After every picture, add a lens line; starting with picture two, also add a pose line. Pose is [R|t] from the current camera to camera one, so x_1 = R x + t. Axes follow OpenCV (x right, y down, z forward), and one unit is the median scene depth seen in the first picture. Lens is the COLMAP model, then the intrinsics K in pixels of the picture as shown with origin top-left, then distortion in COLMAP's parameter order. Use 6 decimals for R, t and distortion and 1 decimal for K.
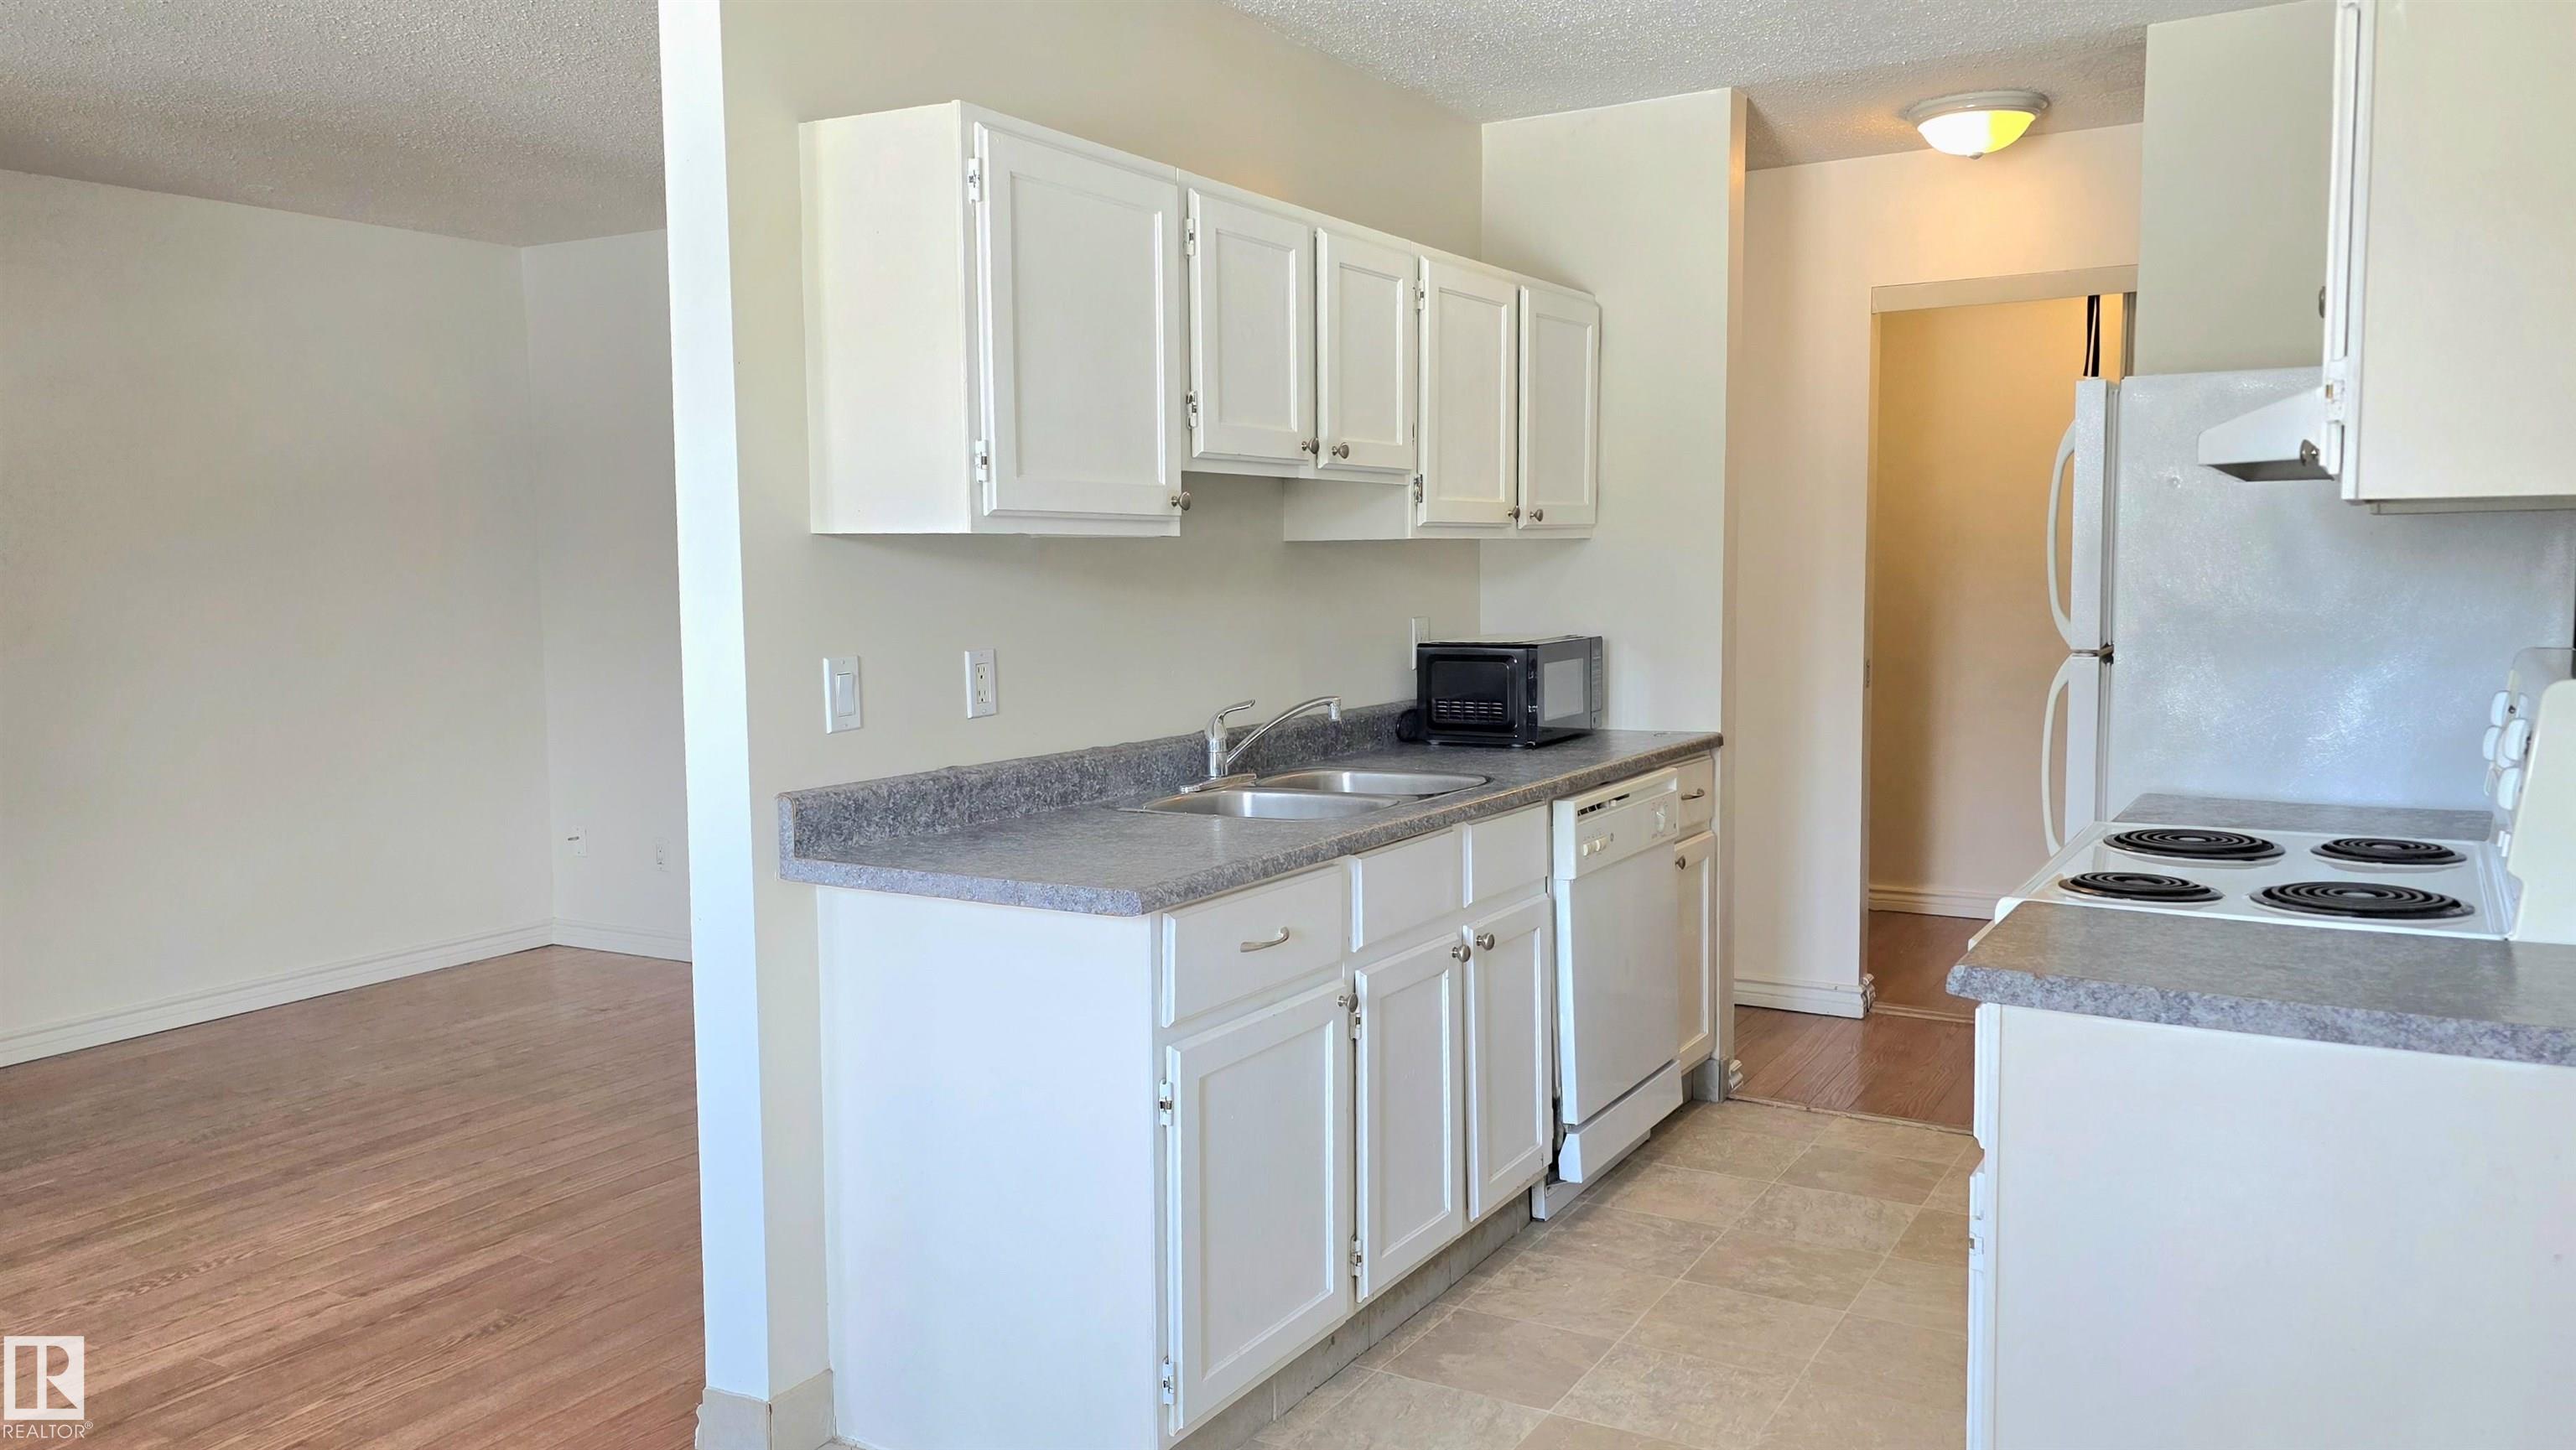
lens RADIAL K [[1857.5, 0, 1305.0], [0, 1857.5, 706.5], [0, 0, 1]] dist [0.091563, -0.116721]
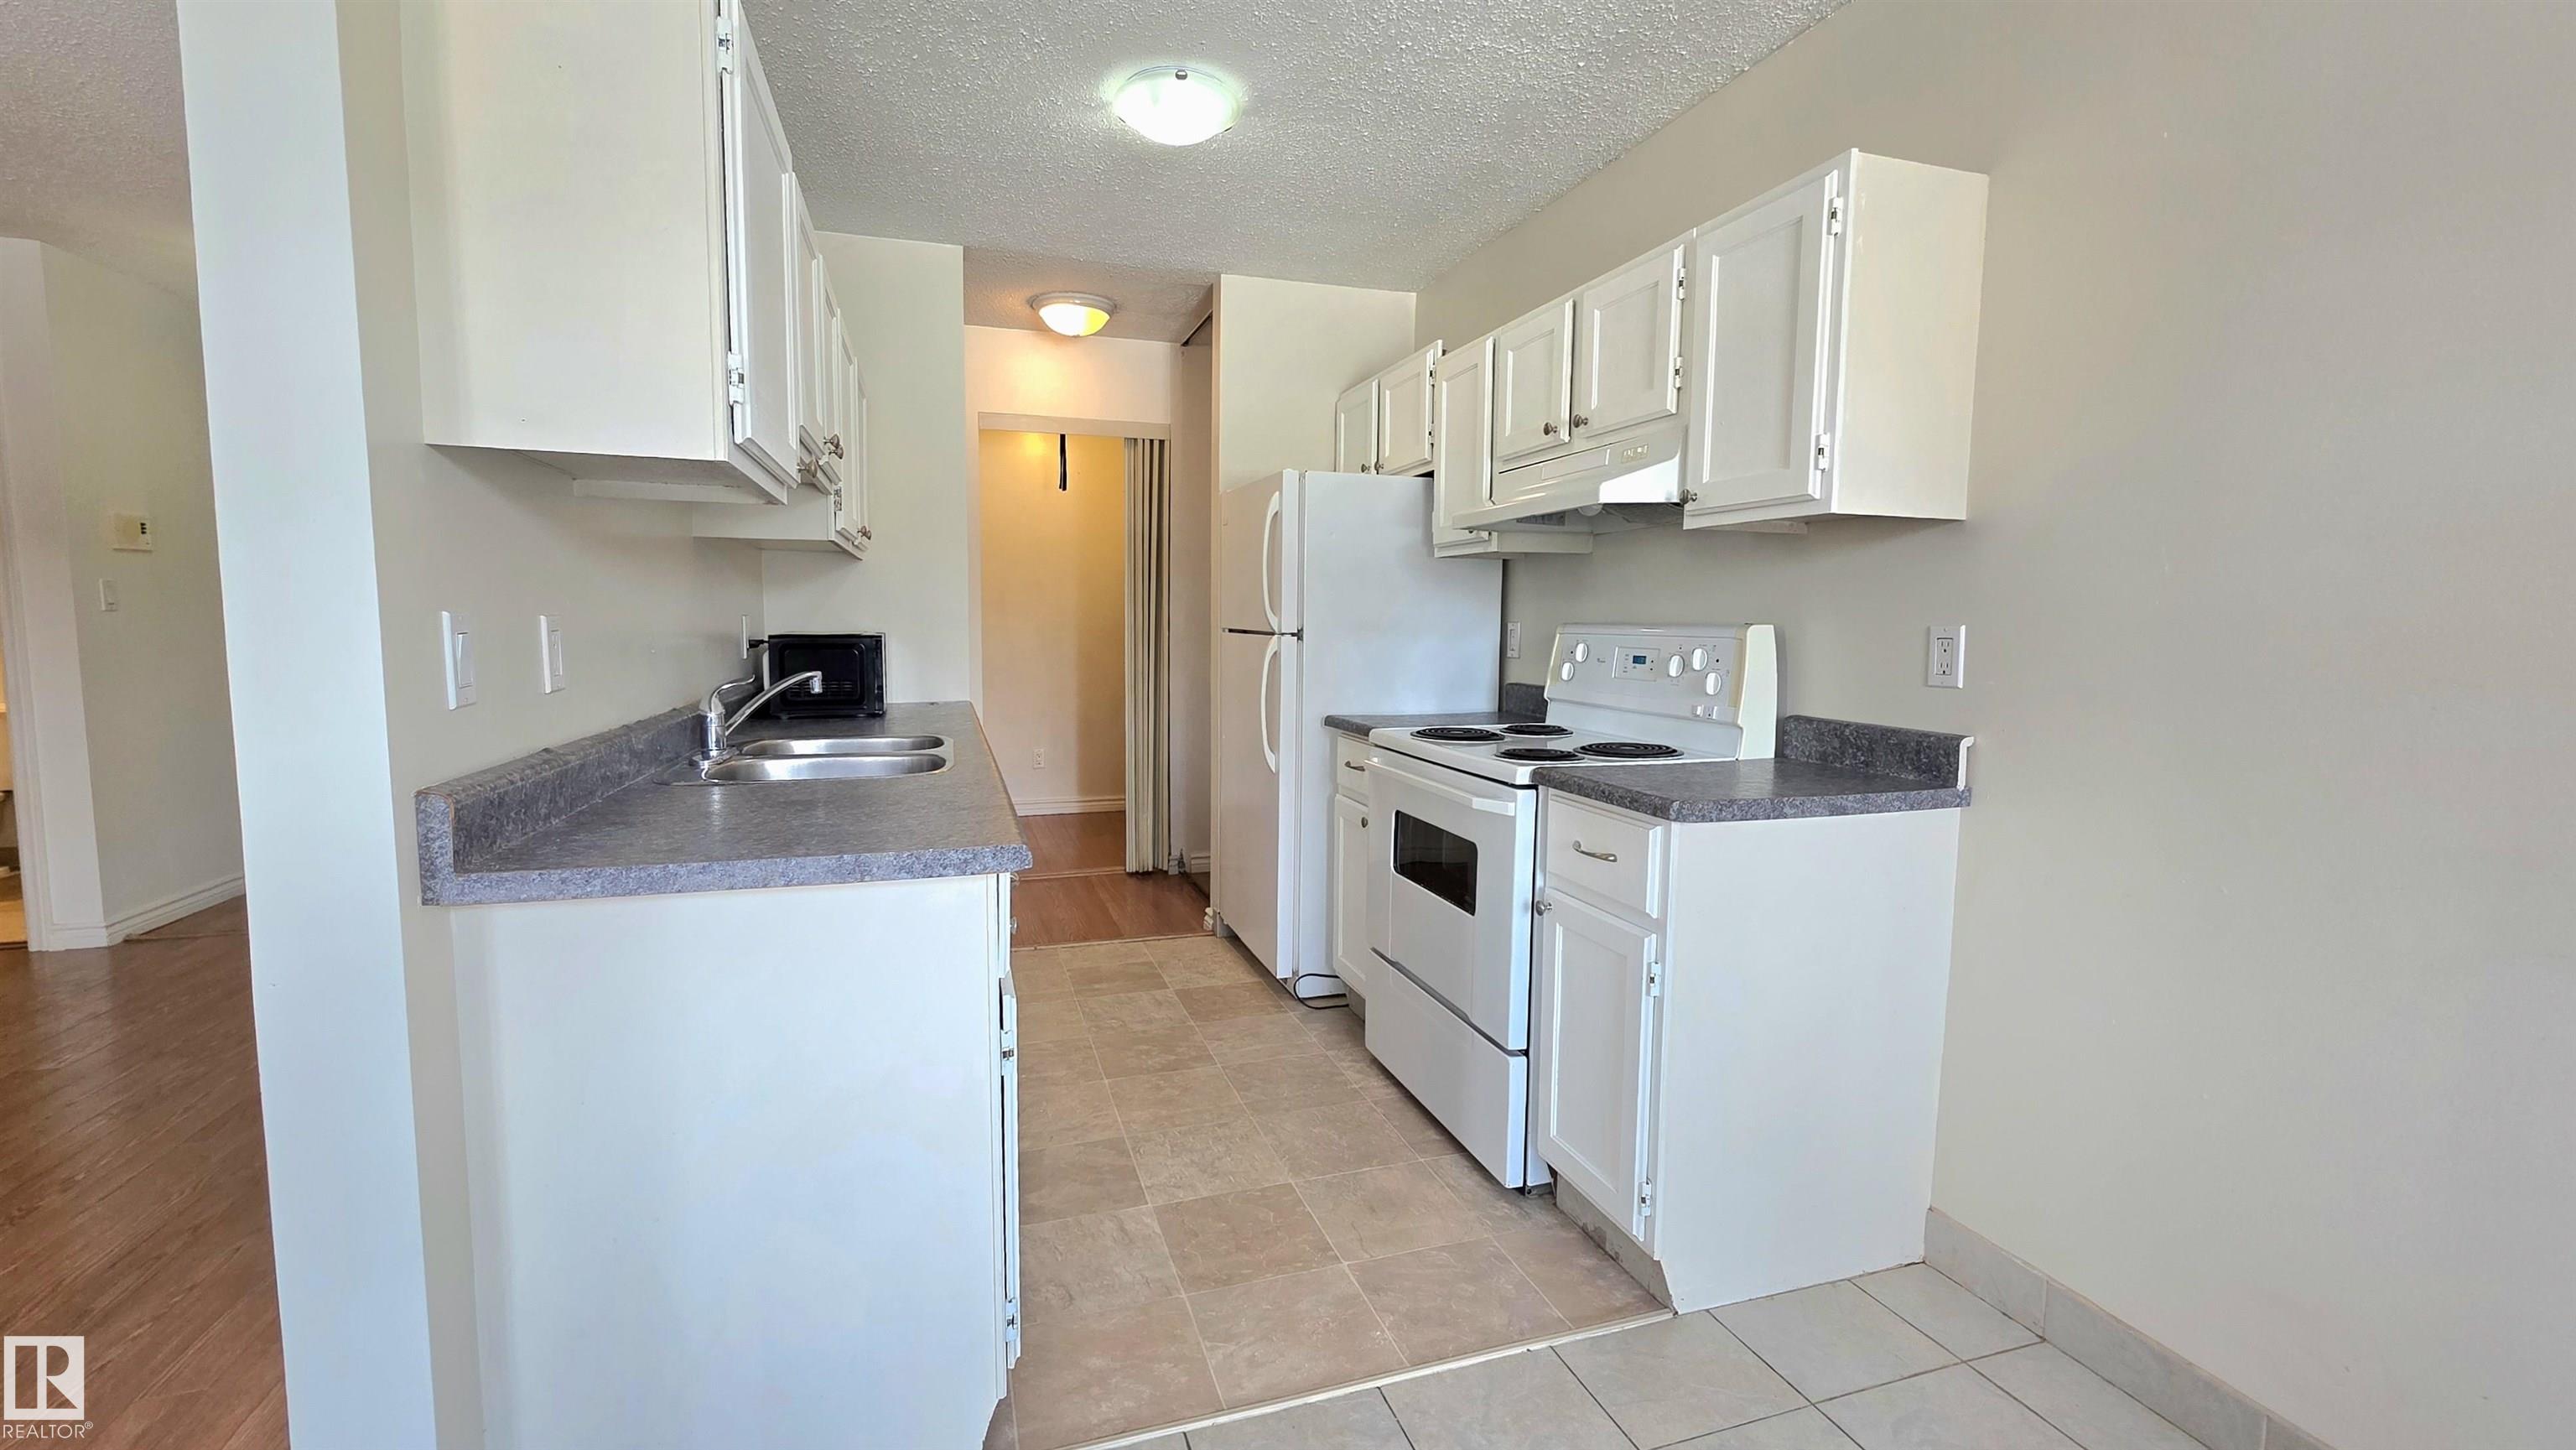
lens RADIAL K [[1054.2, 0, 1281.3], [0, 1054.2, 717.8], [0, 0, 1]] dist [-0.000335, -0.000295]
pose [[0.668424, -0.052849, 0.741900, -0.300395], [0.043655, 0.998540, 0.031799, 0.016289], [-0.742498, 0.011132, 0.669756, 0.393485]]
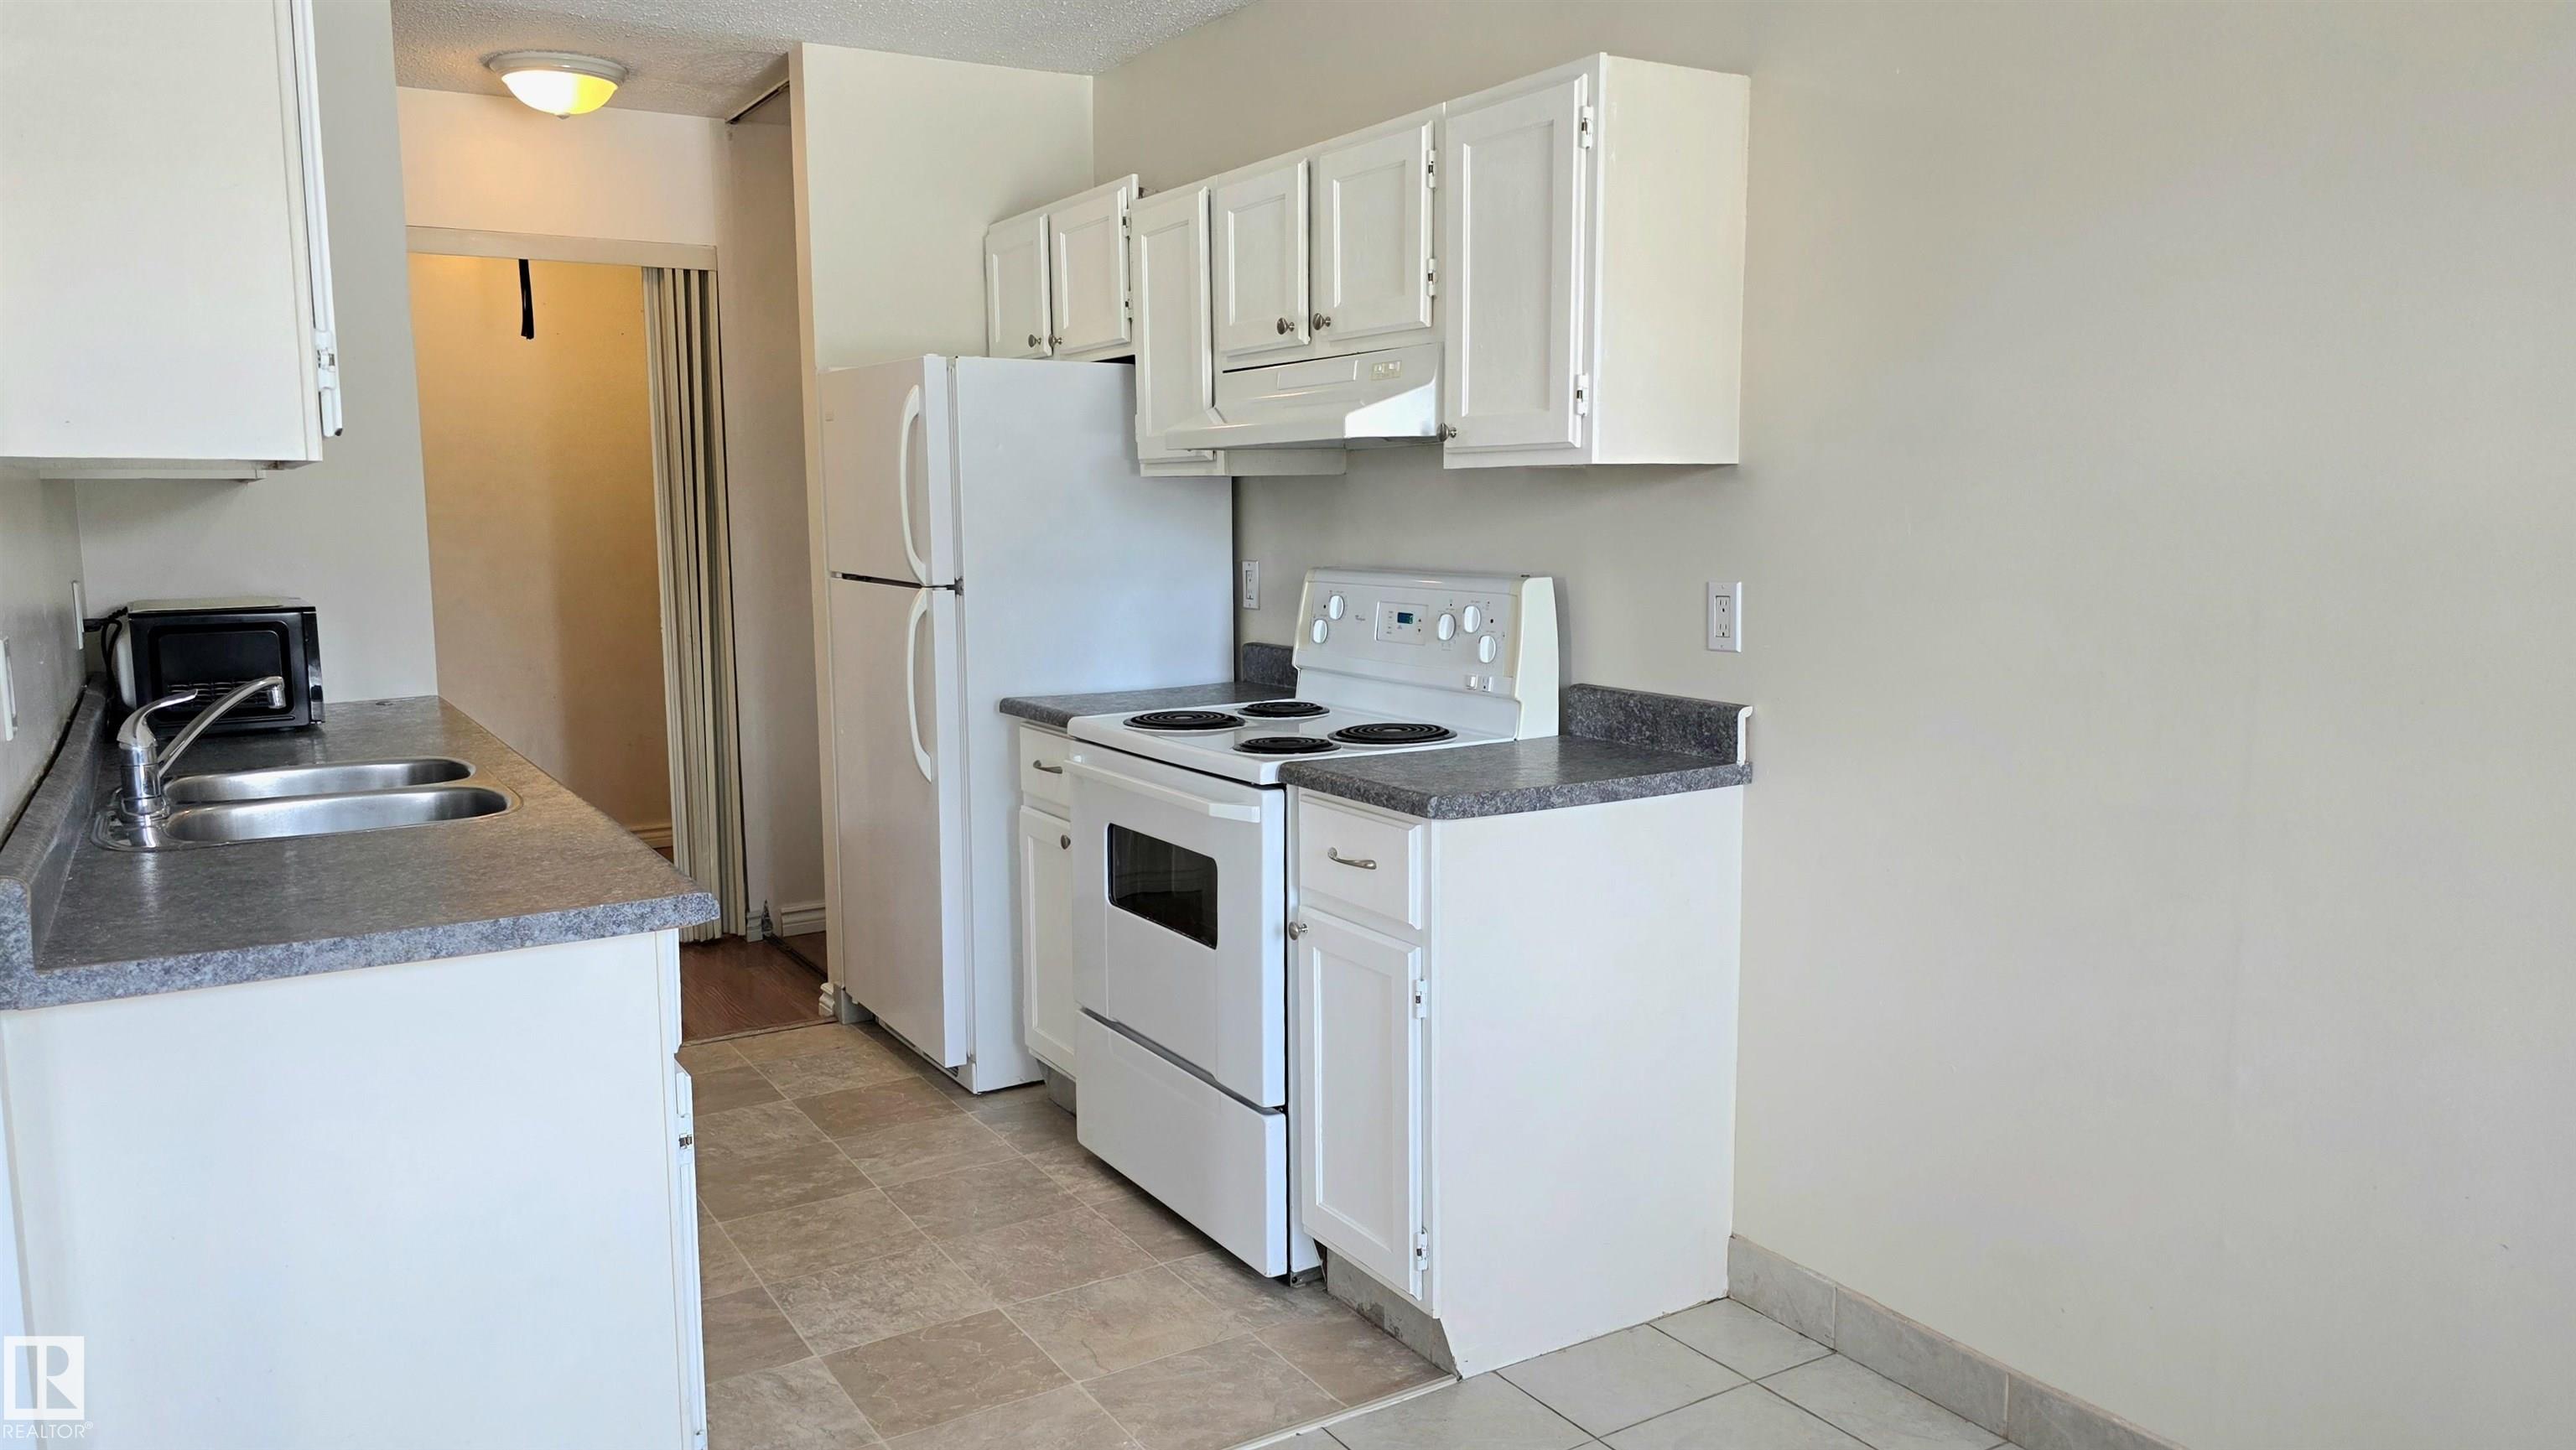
lens RADIAL K [[1768.1, 0, 1288.0], [0, 1768.1, 725.0], [0, 0, 1]] dist [0.079755, -0.098217]
pose [[0.475238, -0.105434, 0.873517, -0.493618], [0.073528, 0.994081, 0.079983, -0.015919], [-0.876780, 0.026217, 0.480177, 0.279708]]
